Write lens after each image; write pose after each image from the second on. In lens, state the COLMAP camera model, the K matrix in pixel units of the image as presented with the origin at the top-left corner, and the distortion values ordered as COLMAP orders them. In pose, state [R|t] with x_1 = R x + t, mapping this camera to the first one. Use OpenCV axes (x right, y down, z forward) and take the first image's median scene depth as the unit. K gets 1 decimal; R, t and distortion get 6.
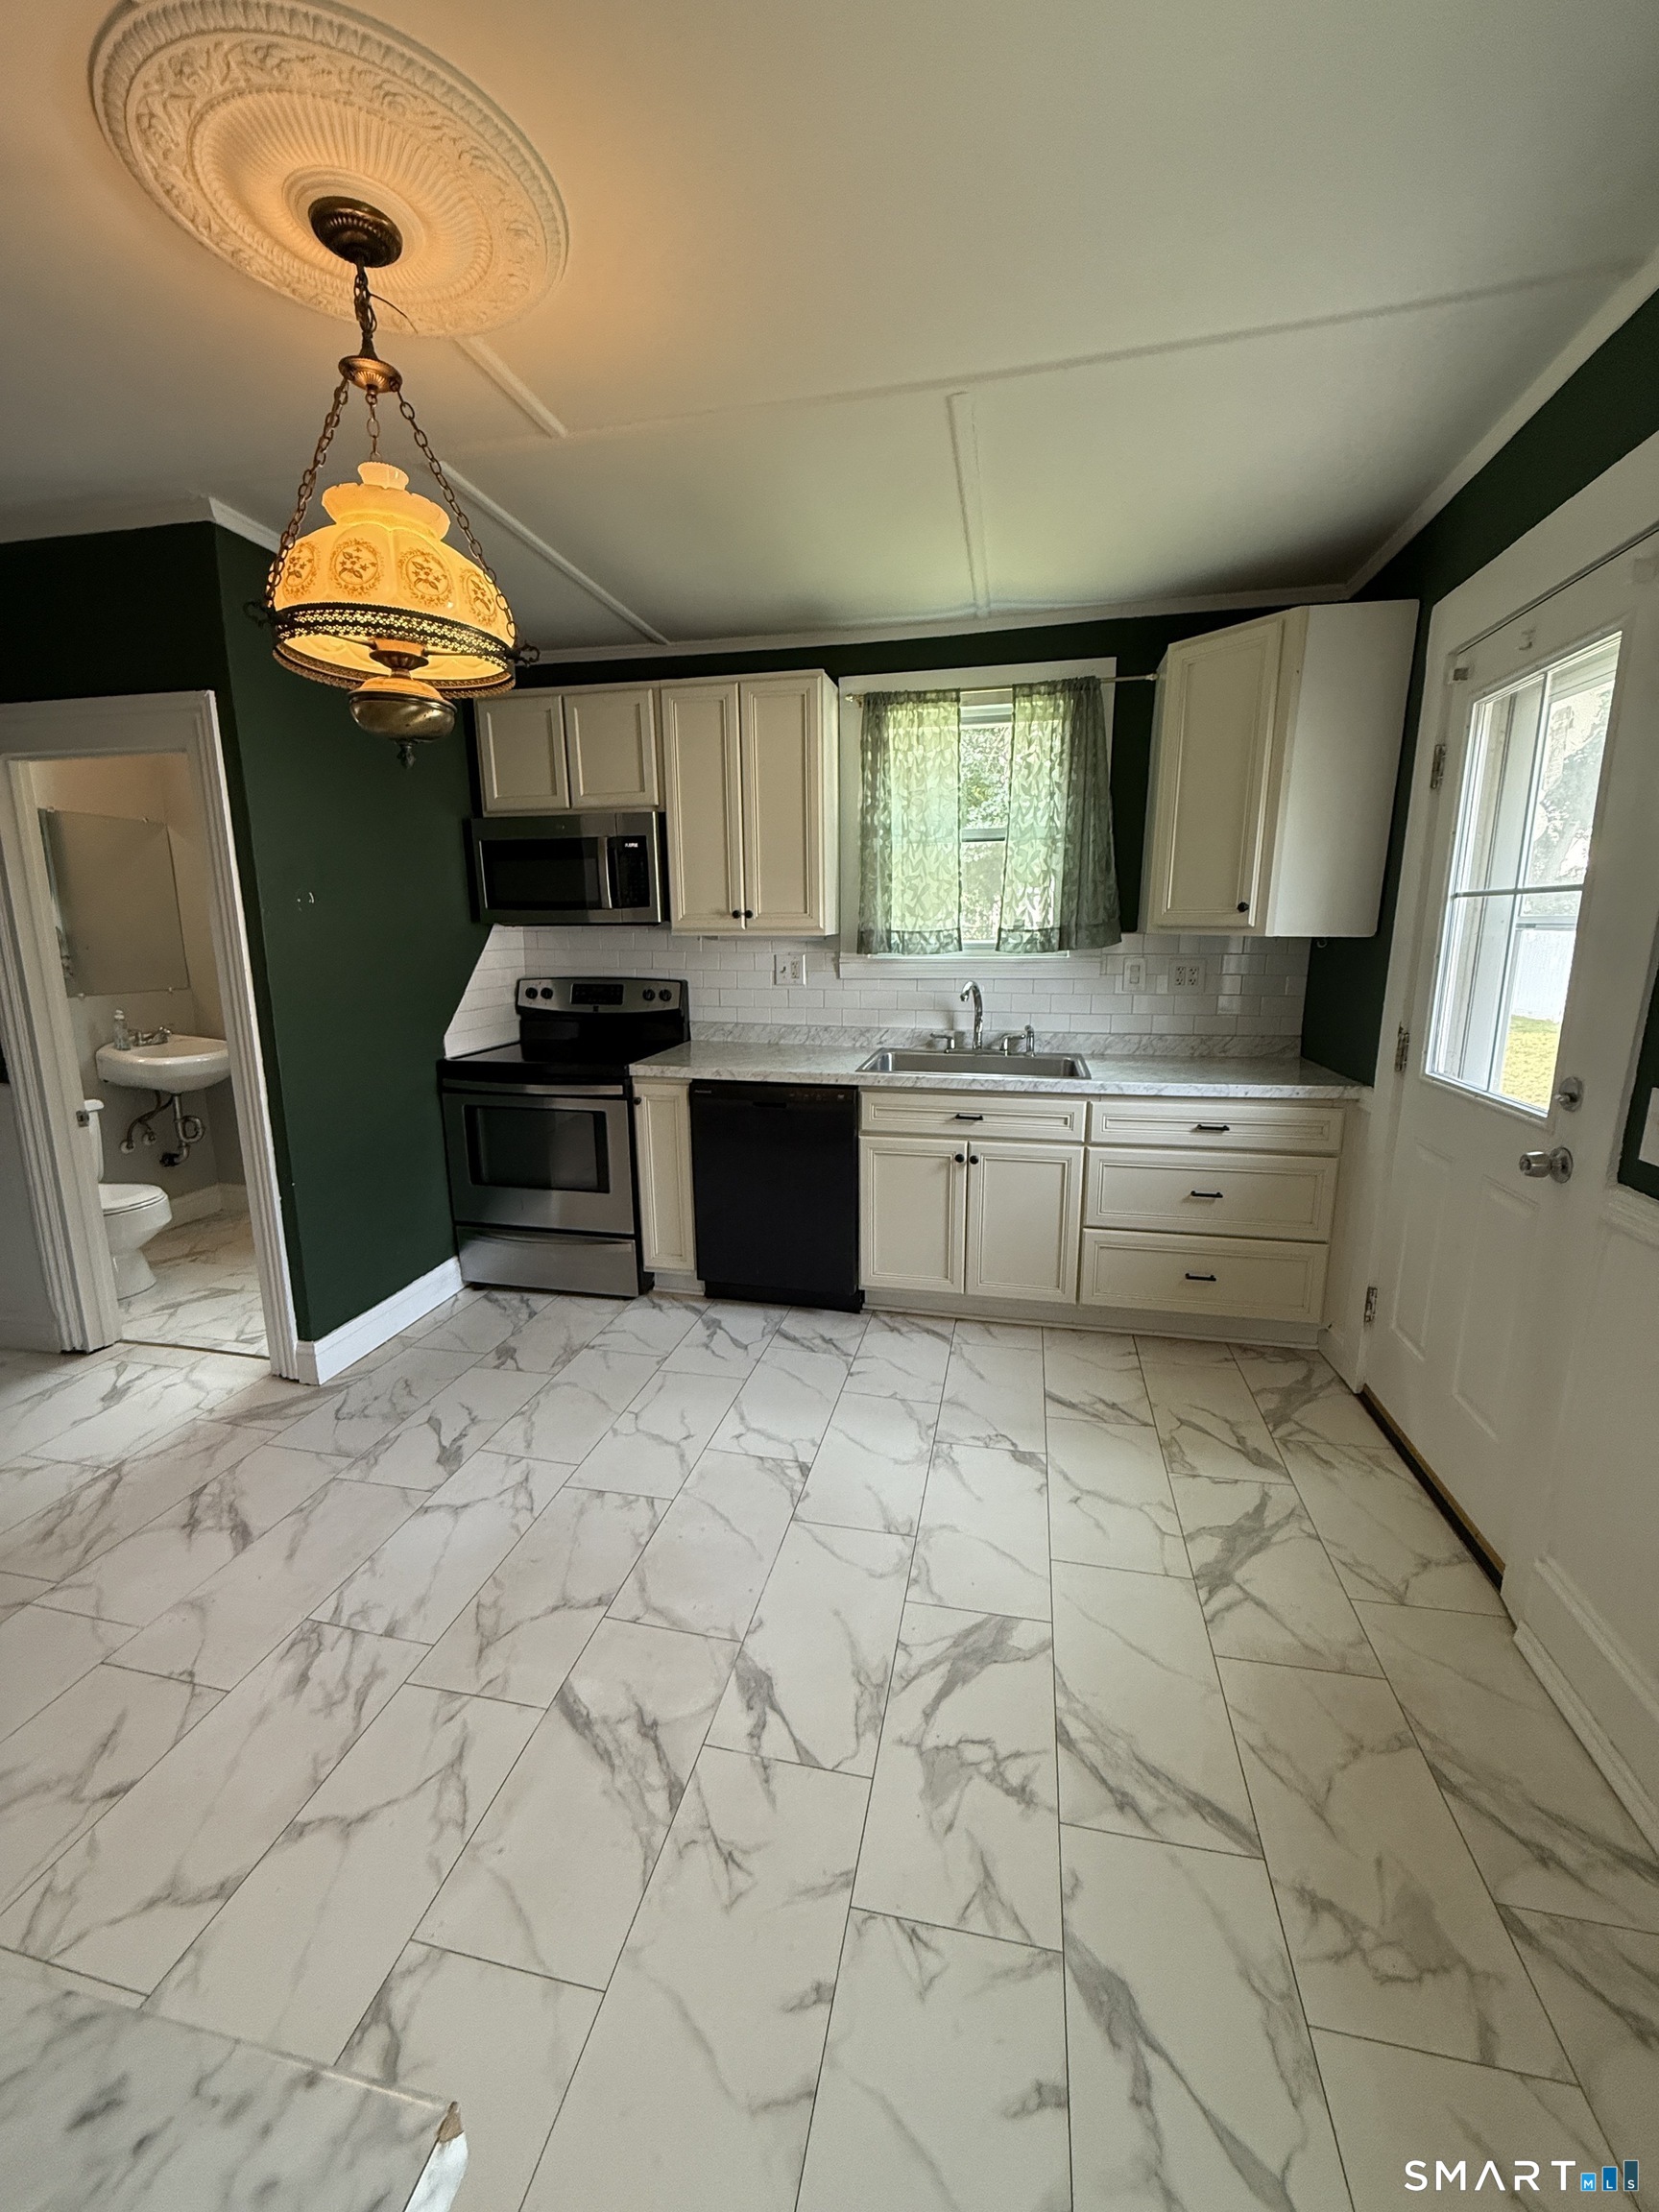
lens RADIAL K [[884.7, 0, 823.8], [0, 884.7, 1103.7], [0, 0, 1]] dist [0.000424, -0.000660]
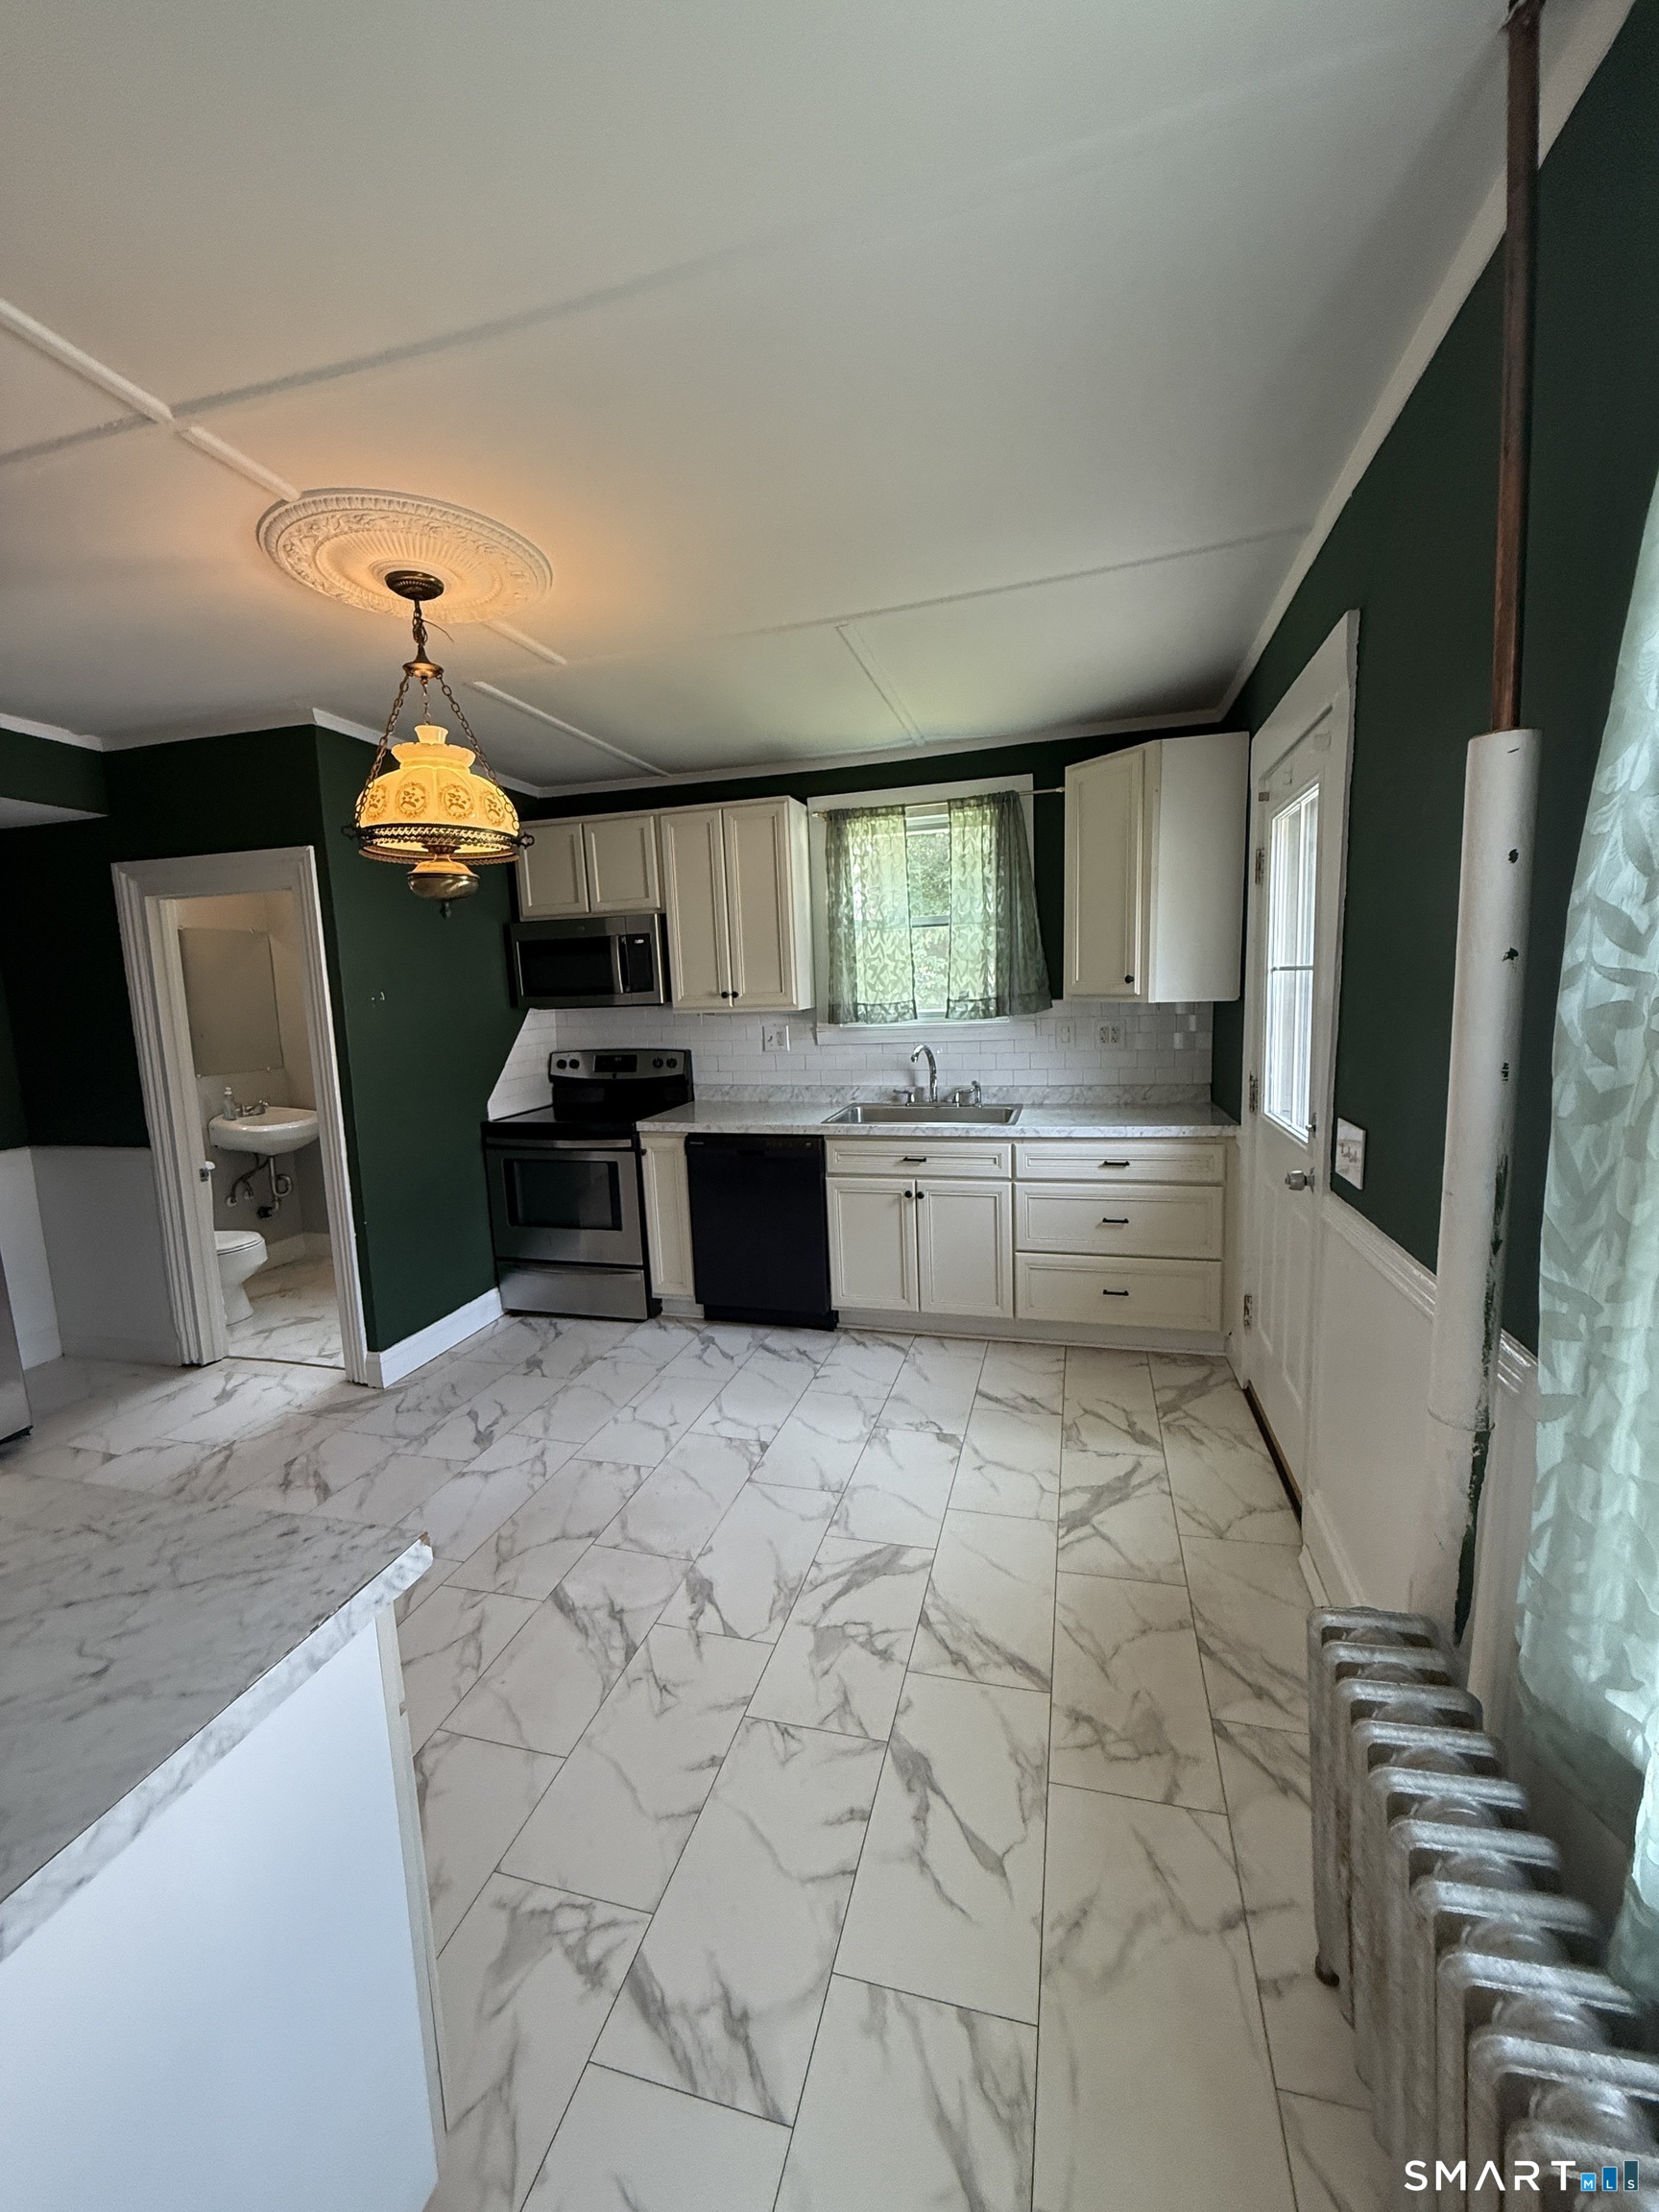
lens RADIAL K [[884.7, 0, 822.2], [0, 884.7, 1102.5], [0, 0, 1]] dist [0.000424, -0.000660]
pose [[0.997727, -0.024438, -0.062802, 0.151156], [0.020249, 0.997581, -0.066500, 0.020299], [0.064275, 0.065077, 0.995808, -0.255951]]
